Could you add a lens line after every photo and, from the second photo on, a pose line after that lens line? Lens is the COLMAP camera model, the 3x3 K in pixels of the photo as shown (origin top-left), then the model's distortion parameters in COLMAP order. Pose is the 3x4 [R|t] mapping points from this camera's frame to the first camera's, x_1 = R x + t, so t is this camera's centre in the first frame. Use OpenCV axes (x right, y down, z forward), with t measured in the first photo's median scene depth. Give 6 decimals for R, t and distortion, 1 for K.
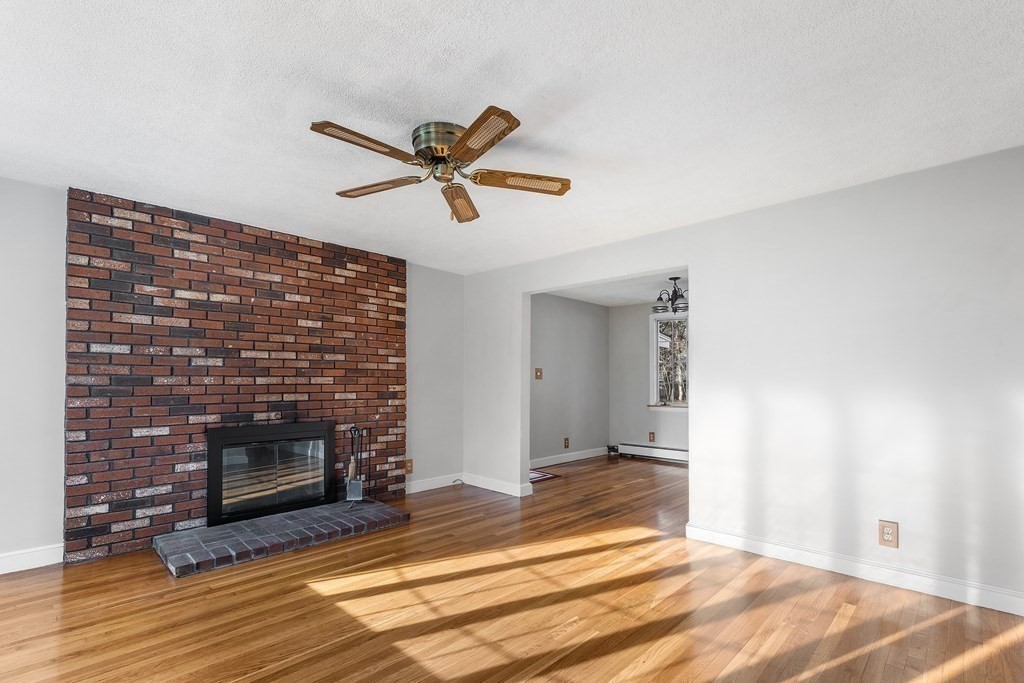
lens RADIAL K [[475.9, 0, 512.4], [0, 475.9, 375.1], [0, 0, 1]] dist [0.001745, 0.000155]
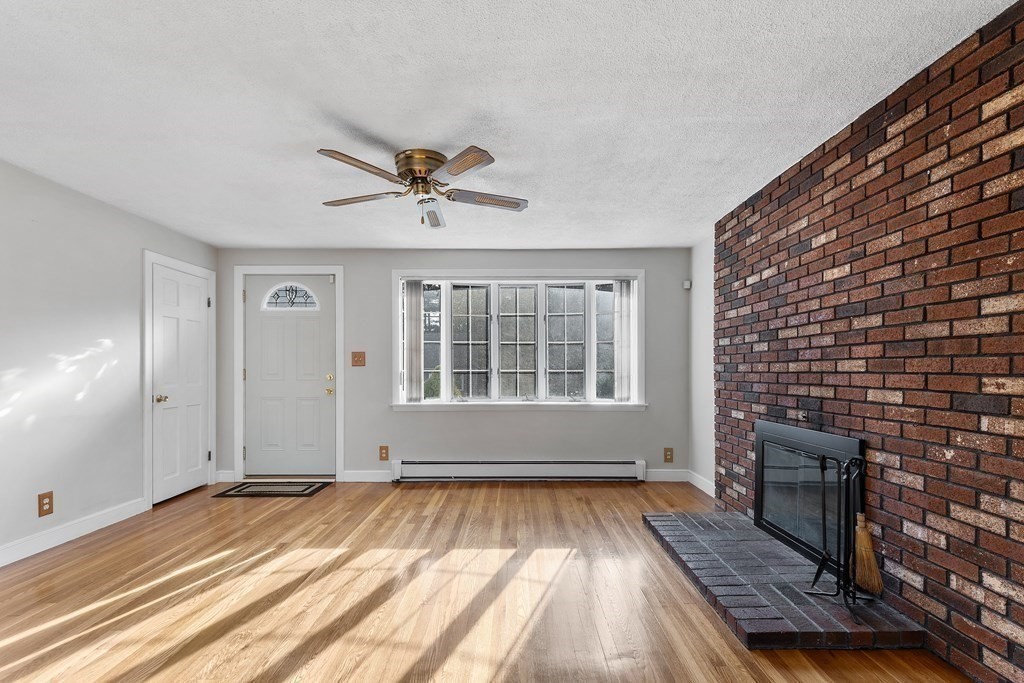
lens RADIAL K [[466.9, 0, 514.9], [0, 466.9, 369.0], [0, 0, 1]] dist [0.000446, 0.000010]
pose [[-0.715274, -0.002202, -0.698841, 0.294428], [0.009309, 0.999876, -0.012679, 0.019114], [0.698782, -0.015574, -0.715165, 1.170608]]
